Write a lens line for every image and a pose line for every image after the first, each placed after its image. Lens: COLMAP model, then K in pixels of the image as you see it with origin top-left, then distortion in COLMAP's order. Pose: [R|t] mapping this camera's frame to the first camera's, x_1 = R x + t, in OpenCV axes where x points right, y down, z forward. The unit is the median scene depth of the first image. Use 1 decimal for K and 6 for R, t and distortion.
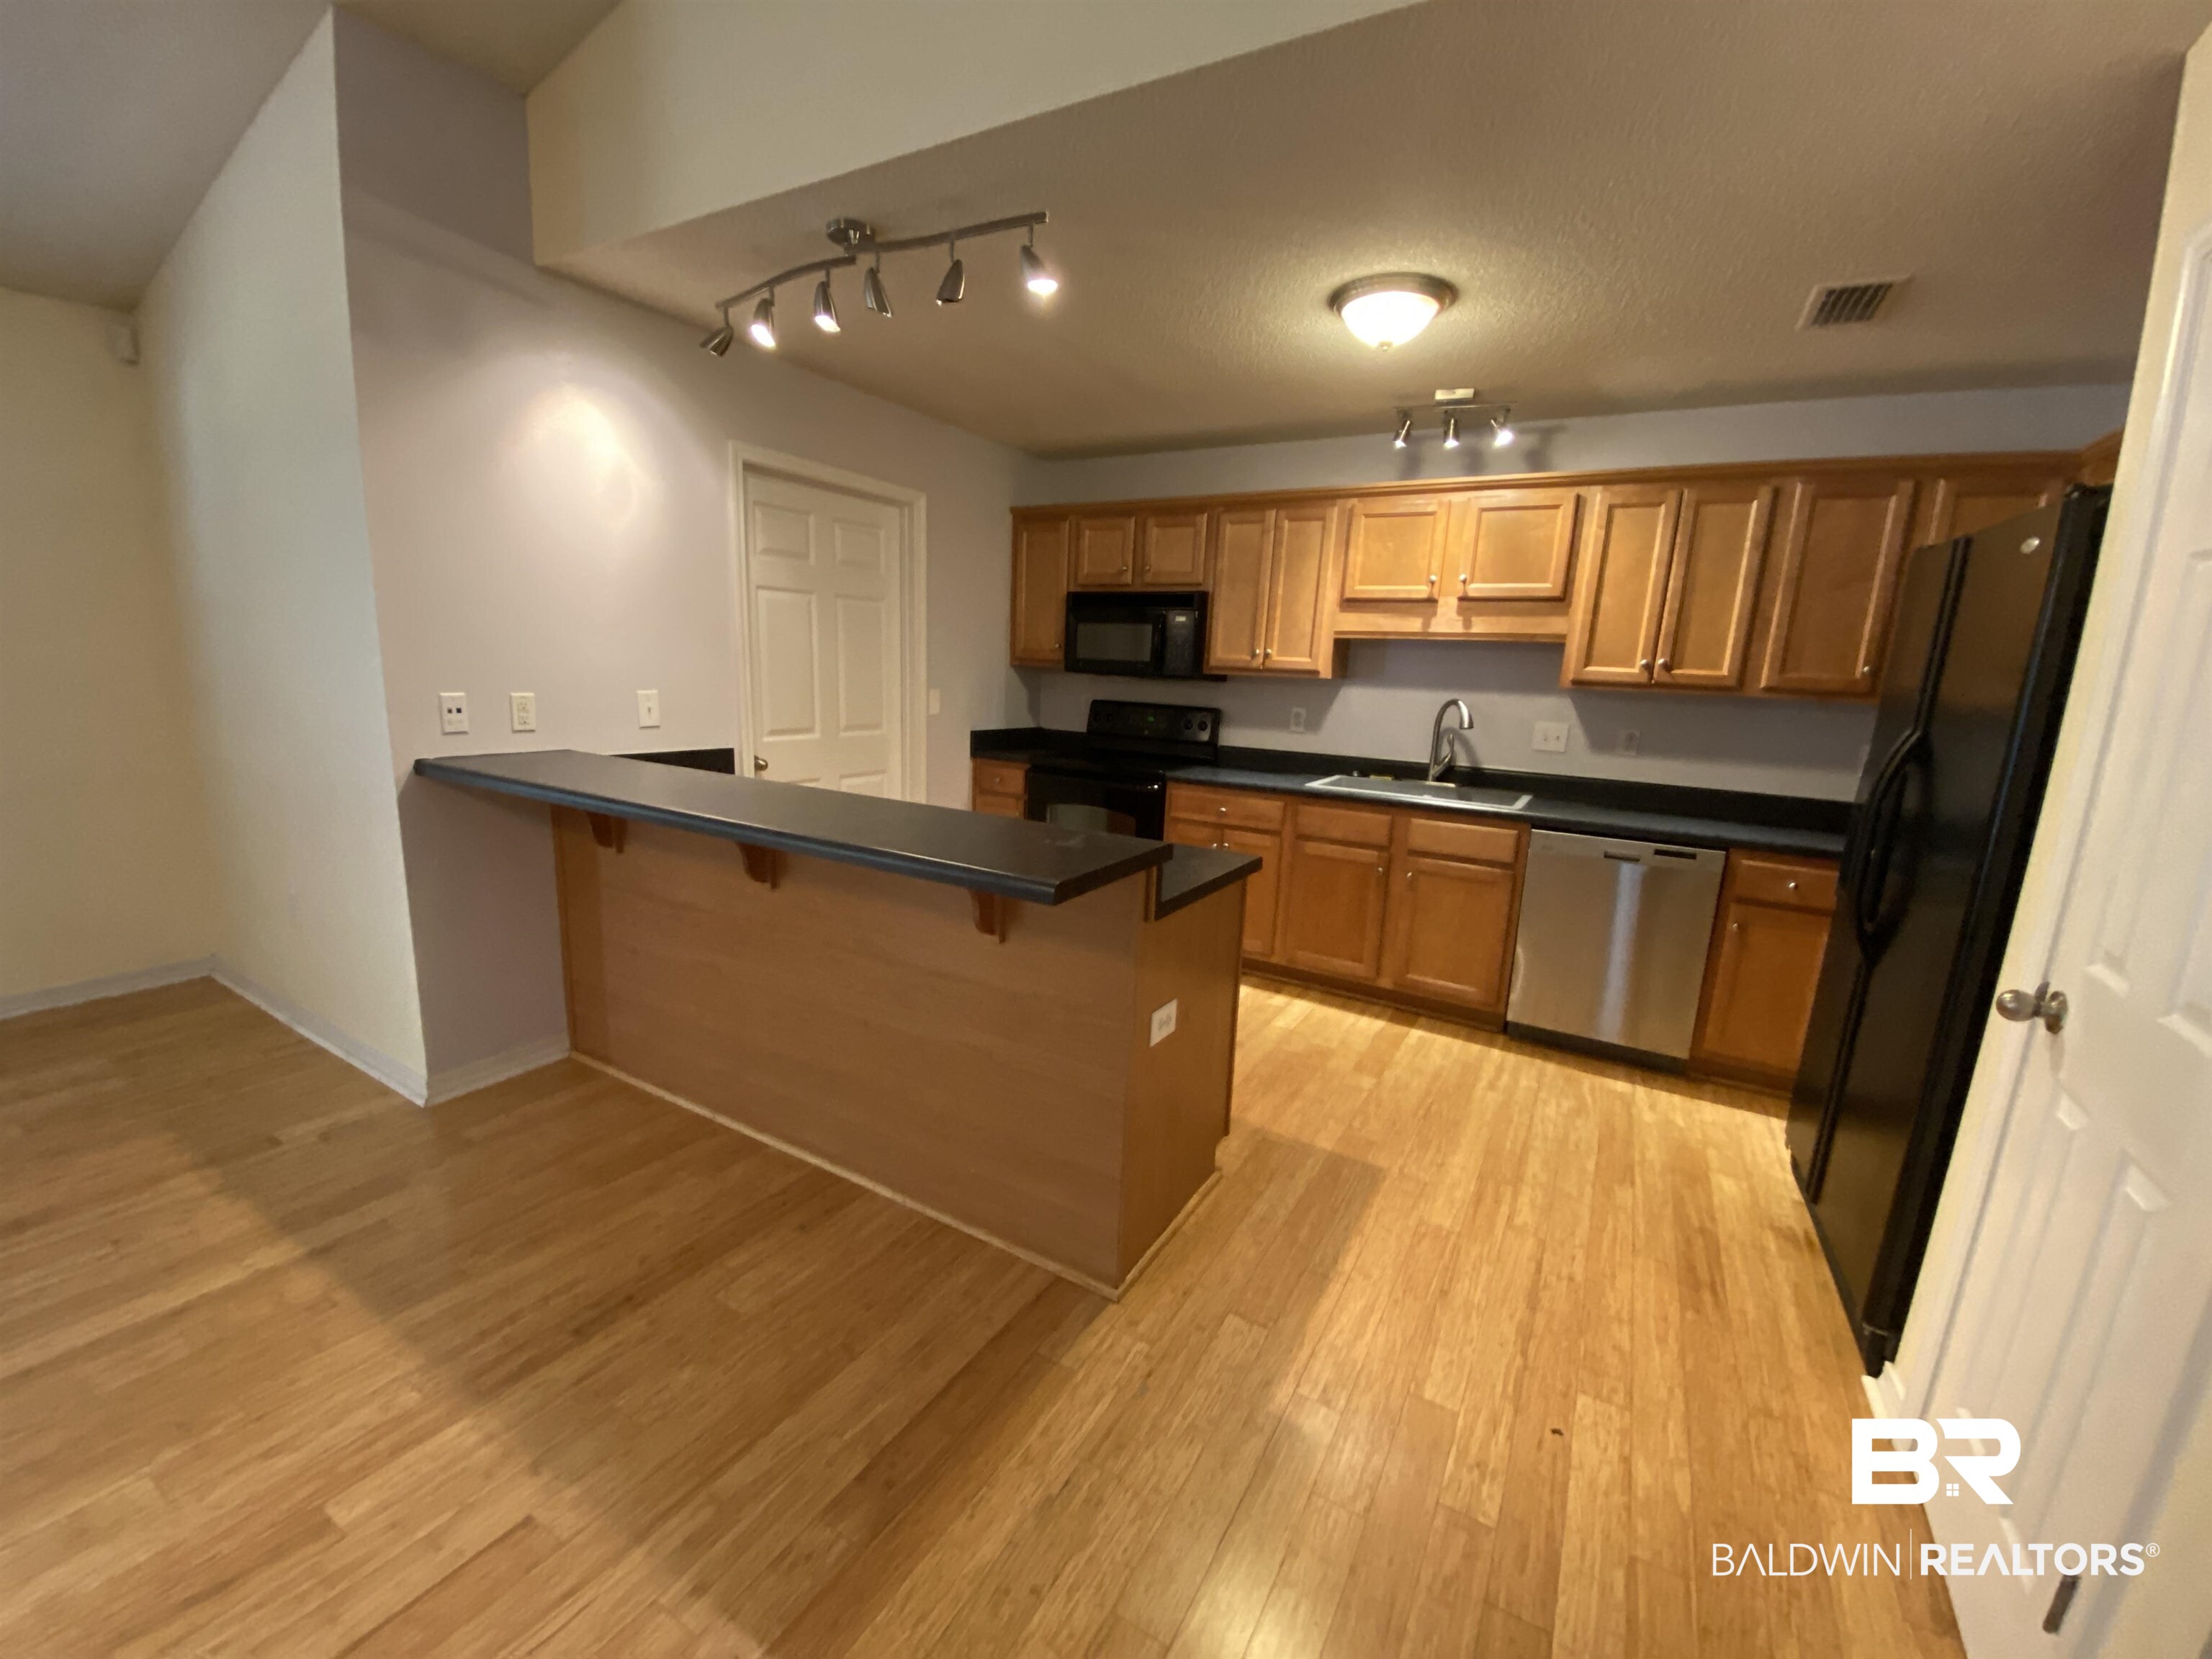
lens RADIAL K [[905.0, 0, 1091.6], [0, 905.0, 846.9], [0, 0, 1]] dist [0.001248, -0.015600]
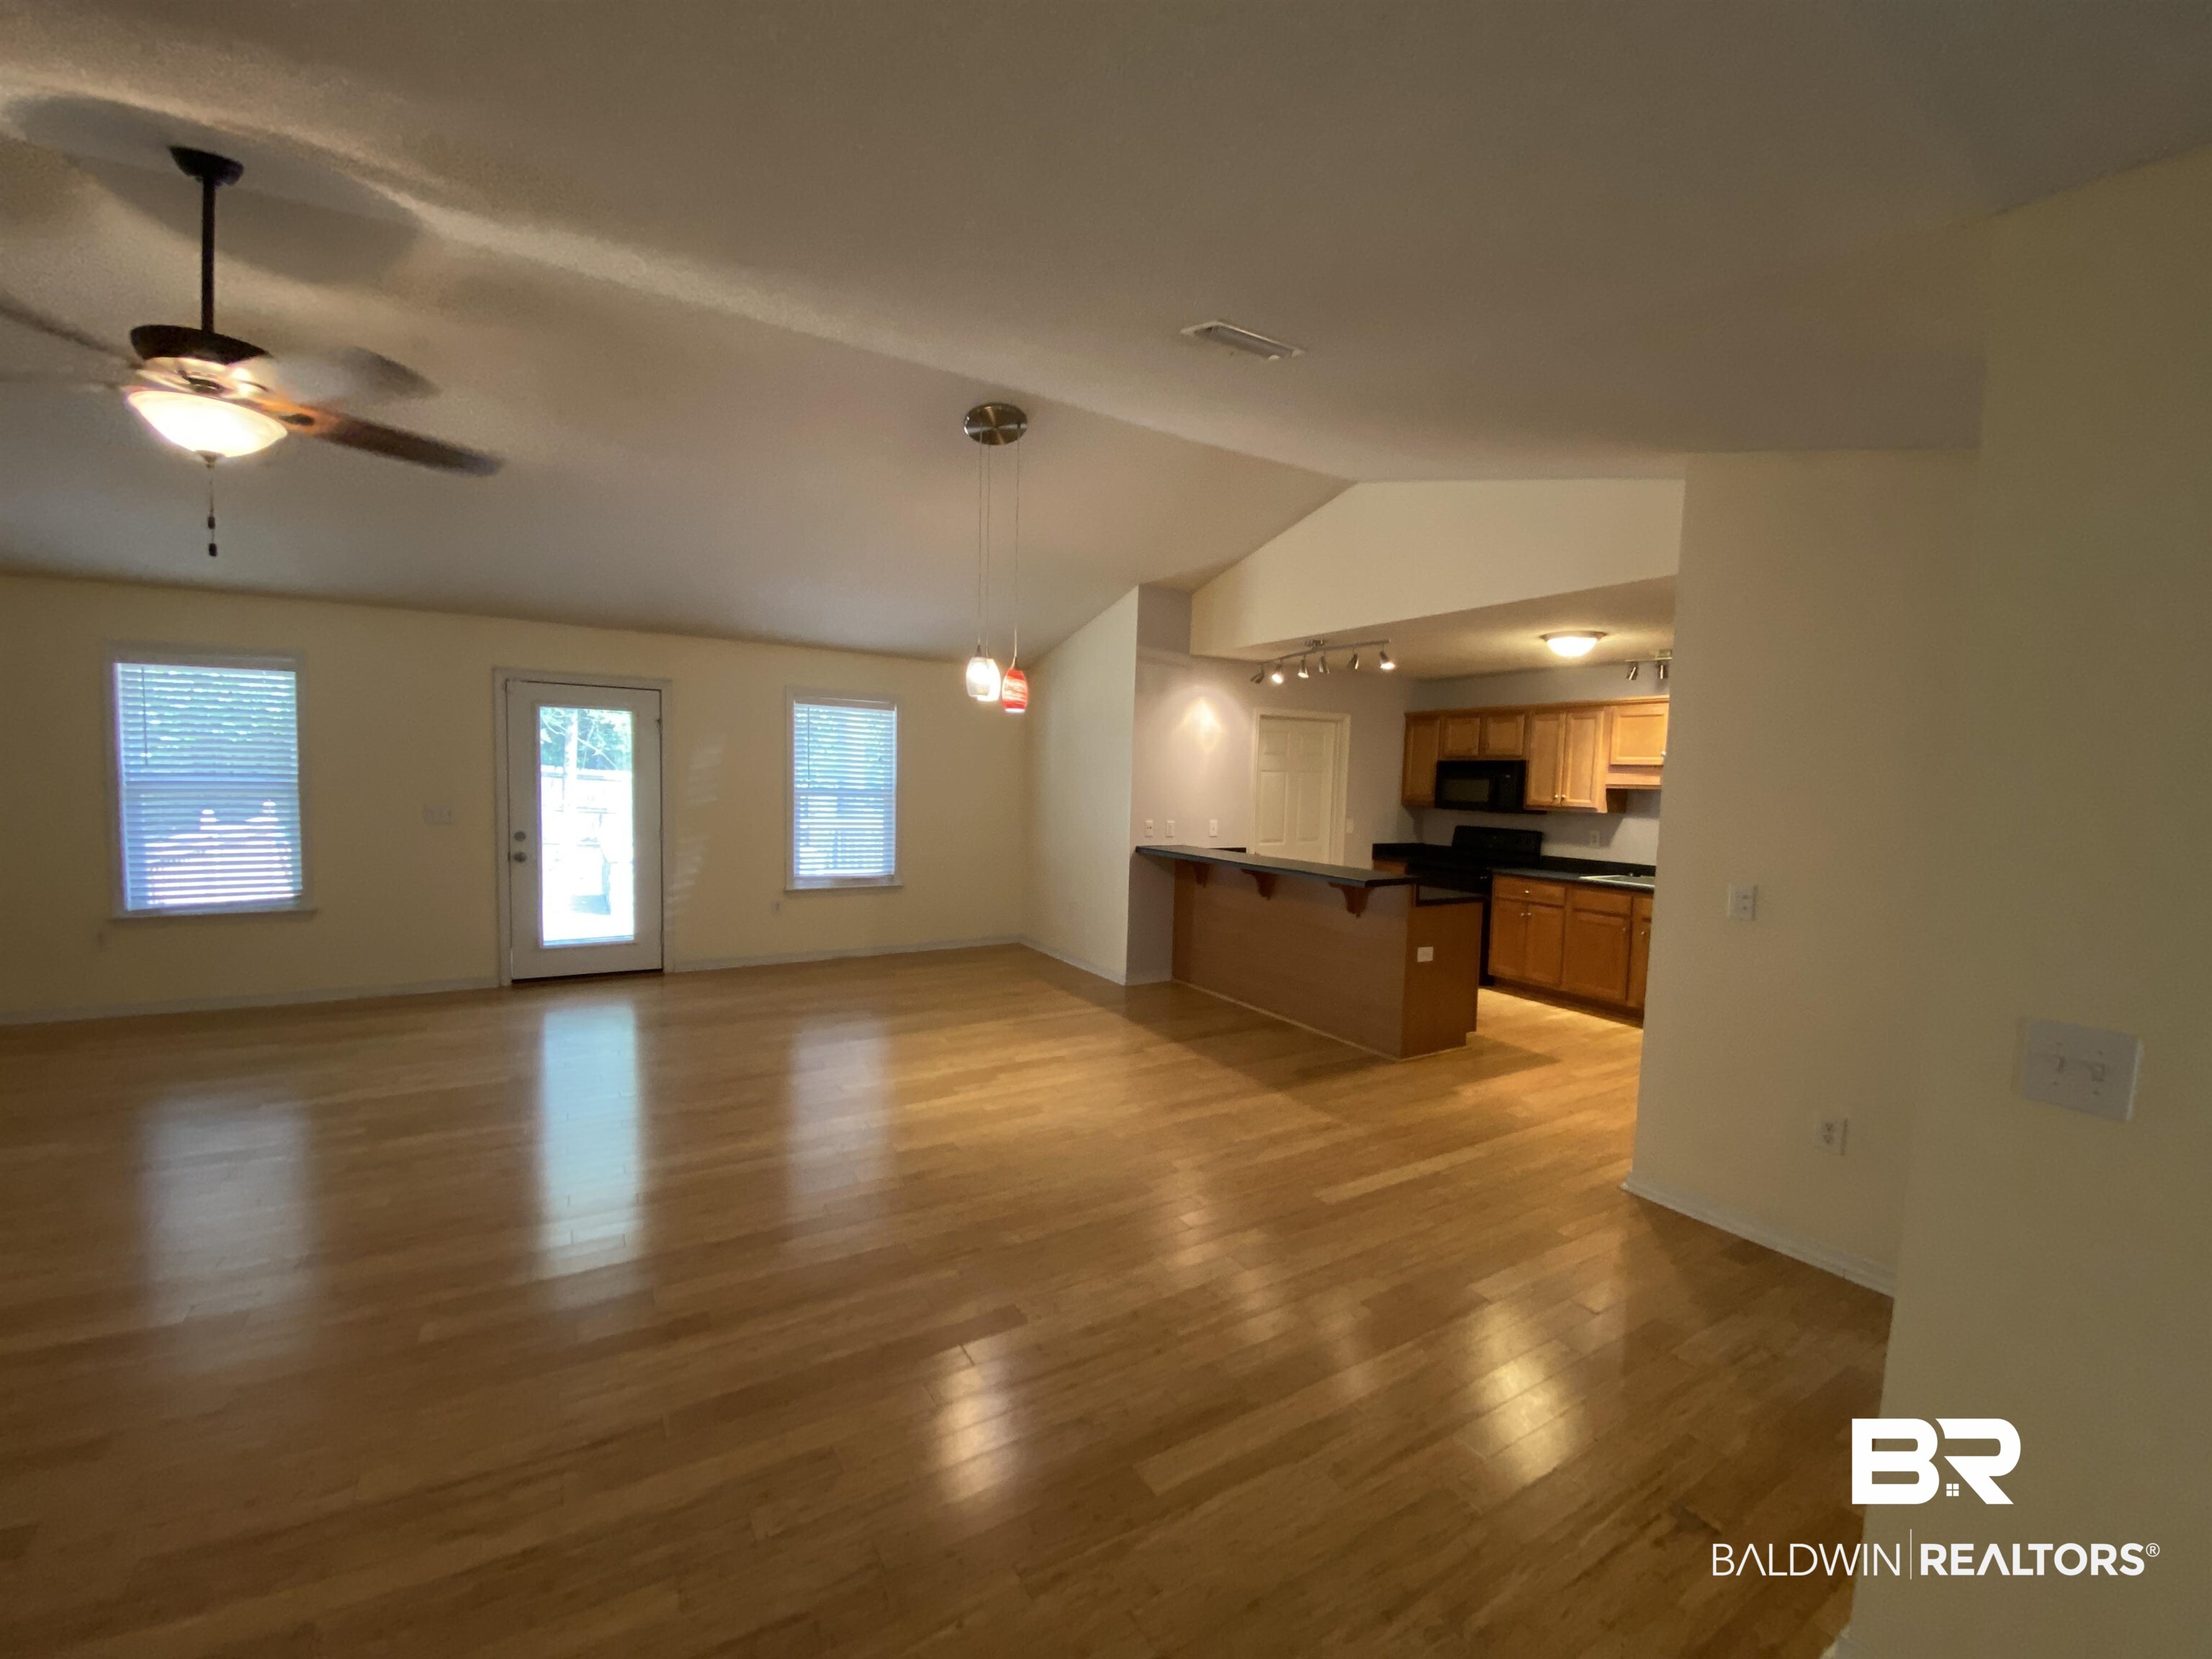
lens RADIAL K [[880.2, 0, 1095.6], [0, 880.2, 841.2], [0, 0, 1]] dist [0.011202, -0.000063]
pose [[0.883482, 0.014476, -0.468242, 0.218576], [-0.081538, 0.989018, -0.123271, 0.139531], [0.461315, 0.147087, 0.874959, -0.838270]]
